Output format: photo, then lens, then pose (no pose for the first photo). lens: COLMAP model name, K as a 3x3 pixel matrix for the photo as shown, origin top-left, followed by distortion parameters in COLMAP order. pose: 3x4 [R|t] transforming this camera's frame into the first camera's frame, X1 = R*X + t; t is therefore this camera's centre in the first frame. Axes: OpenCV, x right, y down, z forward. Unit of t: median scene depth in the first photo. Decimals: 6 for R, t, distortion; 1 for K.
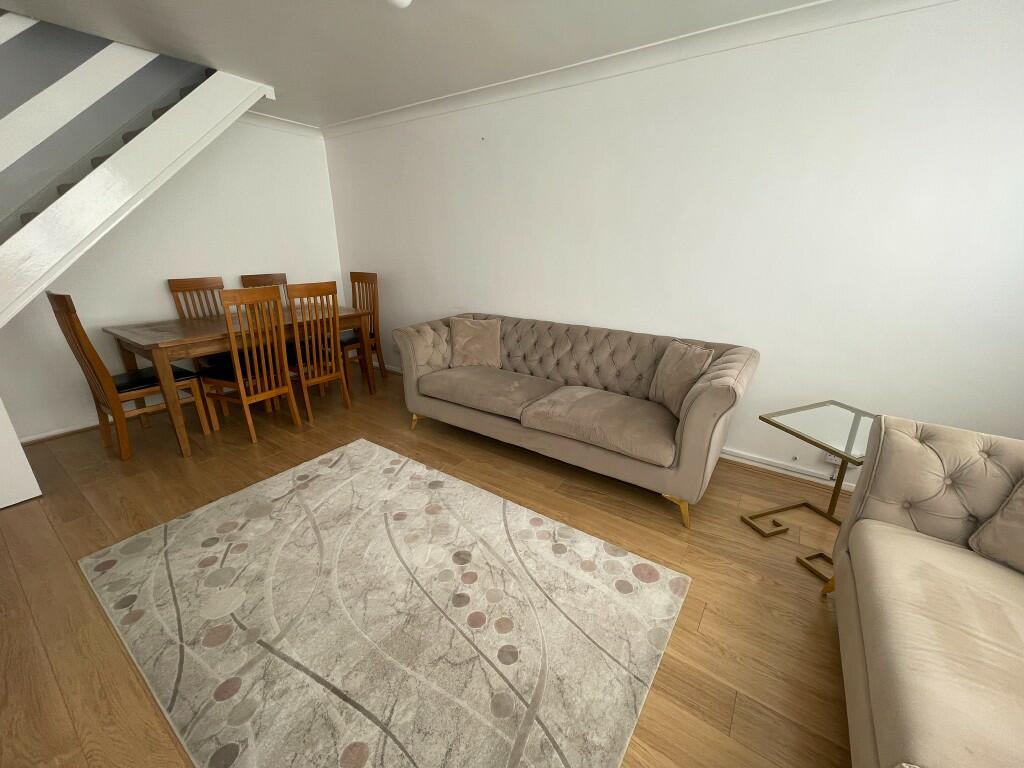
lens RADIAL K [[412.0, 0, 512.0], [0, 412.0, 384.0], [0, 0, 1]] dist [-0.001090, 0.000314]
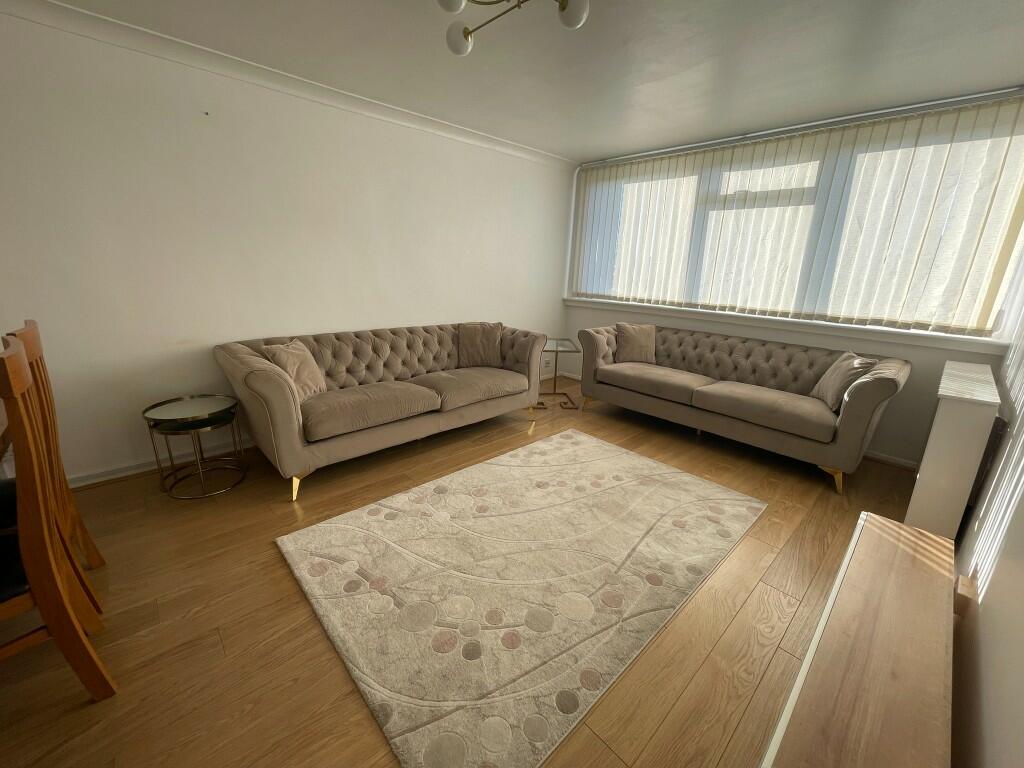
lens RADIAL K [[412.0, 0, 512.0], [0, 412.0, 384.0], [0, 0, 1]] dist [-0.001090, 0.000314]
pose [[0.205282, -0.268834, 0.941057, -1.215481], [0.293923, 0.934083, 0.202726, -0.178928], [-0.933525, 0.234982, 0.270767, 0.589728]]
